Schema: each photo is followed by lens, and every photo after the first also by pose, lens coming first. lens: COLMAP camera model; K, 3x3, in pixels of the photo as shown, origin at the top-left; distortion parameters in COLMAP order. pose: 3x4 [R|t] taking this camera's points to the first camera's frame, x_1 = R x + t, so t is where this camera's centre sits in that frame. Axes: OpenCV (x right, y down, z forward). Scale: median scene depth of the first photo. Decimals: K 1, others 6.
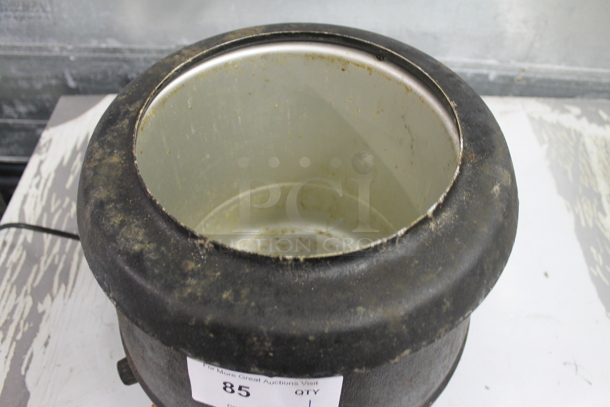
lens RADIAL K [[511.7, 0, 315.9], [0, 511.7, 211.3], [0, 0, 1]] dist [-0.159461, 0.114057]
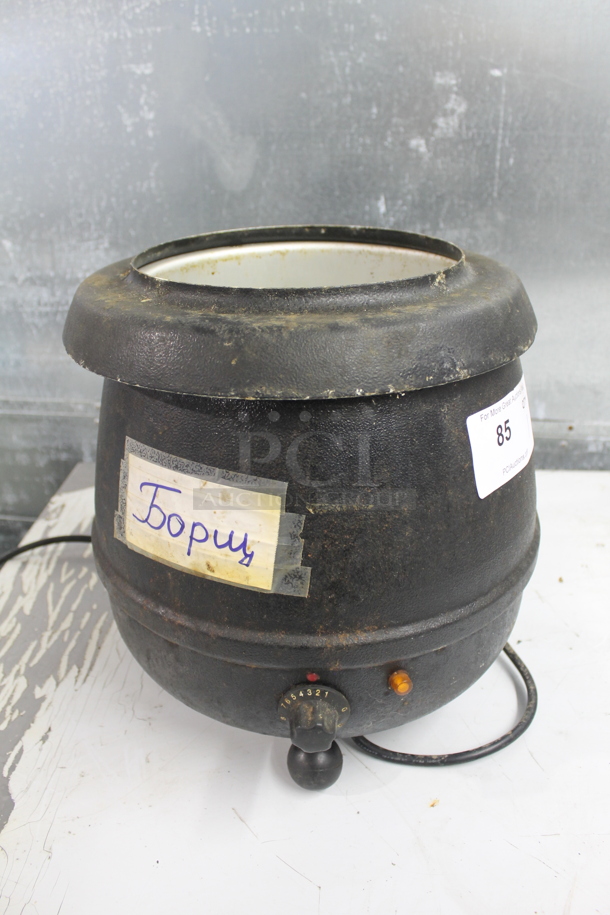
lens RADIAL K [[767.5, 0, 301.6], [0, 767.5, 457.0], [0, 0, 1]] dist [-0.159461, 0.114057]
pose [[0.996334, 0.006985, -0.085260, -0.131756], [-0.042334, 0.906324, -0.420458, 0.300908], [0.074337, 0.422526, 0.903297, 0.012236]]
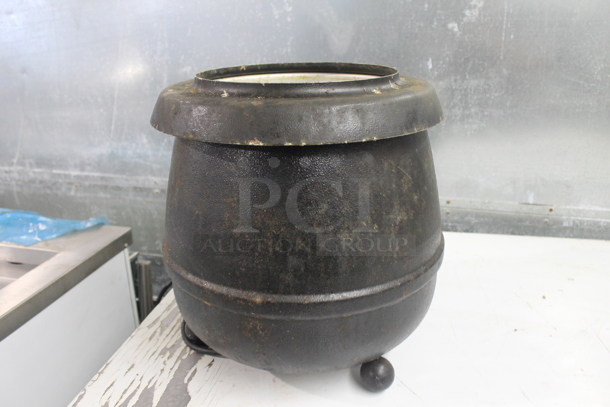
lens RADIAL K [[511.7, 0, 308.4], [0, 511.7, 196.8], [0, 0, 1]] dist [-0.159461, 0.114057]
pose [[0.978798, 0.033209, -0.202116, -0.144562], [-0.134885, 0.847098, -0.514034, 0.437684], [0.154141, 0.530399, 0.833617, -0.006053]]
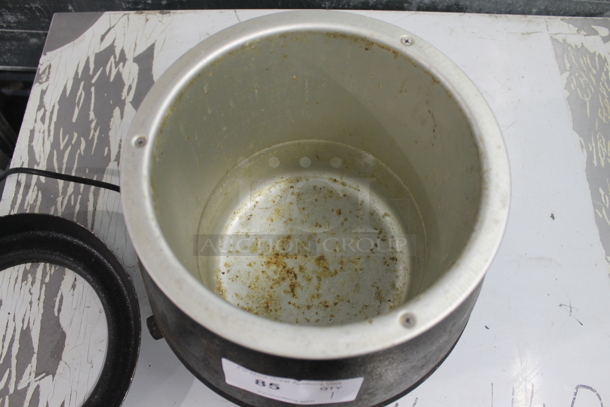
lens RADIAL K [[511.7, 0, 316.2], [0, 511.7, 228.8], [0, 0, 1]] dist [-0.159461, 0.114057]
pose [[0.999983, 0.005366, -0.002475, -0.022134], [-0.004488, 0.962142, 0.272512, -0.130572], [0.003844, -0.272496, 0.962149, 0.005199]]
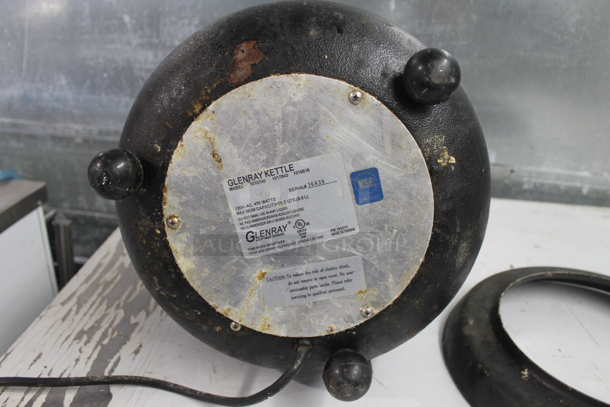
lens RADIAL K [[511.7, 0, 309.3], [0, 511.7, 199.5], [0, 0, 1]] dist [-0.159461, 0.114057]
pose [[0.995368, 0.063635, -0.072063, -0.196498], [-0.089222, 0.890613, -0.445924, 0.357055], [0.035804, 0.450288, 0.892165, 0.128689]]
